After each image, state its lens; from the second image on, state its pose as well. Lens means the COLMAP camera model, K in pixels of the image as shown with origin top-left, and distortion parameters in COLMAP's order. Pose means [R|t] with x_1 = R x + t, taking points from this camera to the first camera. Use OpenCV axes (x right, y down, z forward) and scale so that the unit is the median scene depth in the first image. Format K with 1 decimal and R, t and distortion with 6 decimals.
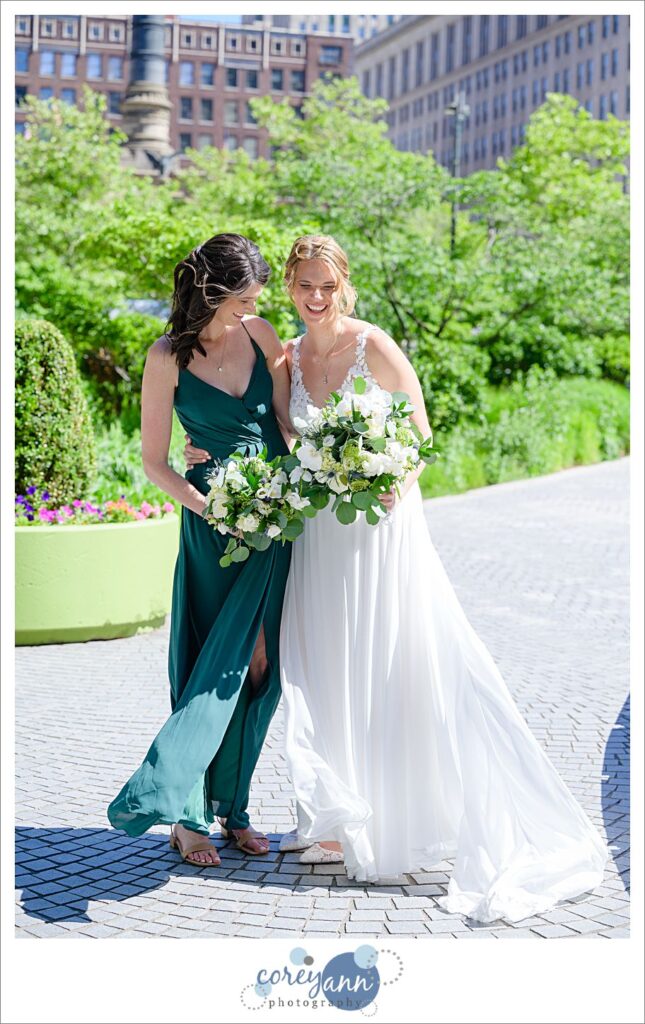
lens RADIAL K [[2008.1, 0, 322.2], [0, 2008.1, 509.8], [0, 0, 1]] dist [0.007107, 0.000000]
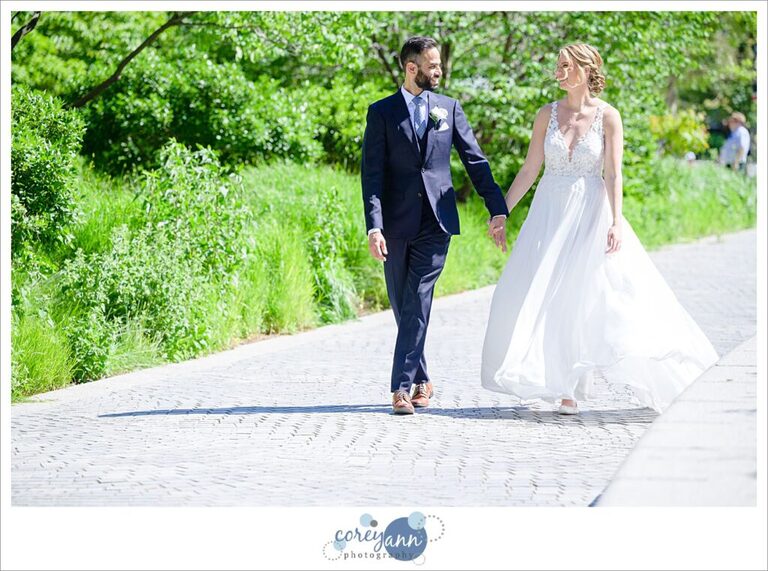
lens RADIAL K [[3457.4, 0, 384.0], [0, 3457.4, 285.7], [0, 0, 1]] dist [-0.493879, 0.000000]
pose [[0.989159, -0.000530, 0.146846, 0.031036], [0.004893, 0.999557, -0.029348, -0.009462], [-0.146765, 0.029748, 0.988724, 0.152159]]
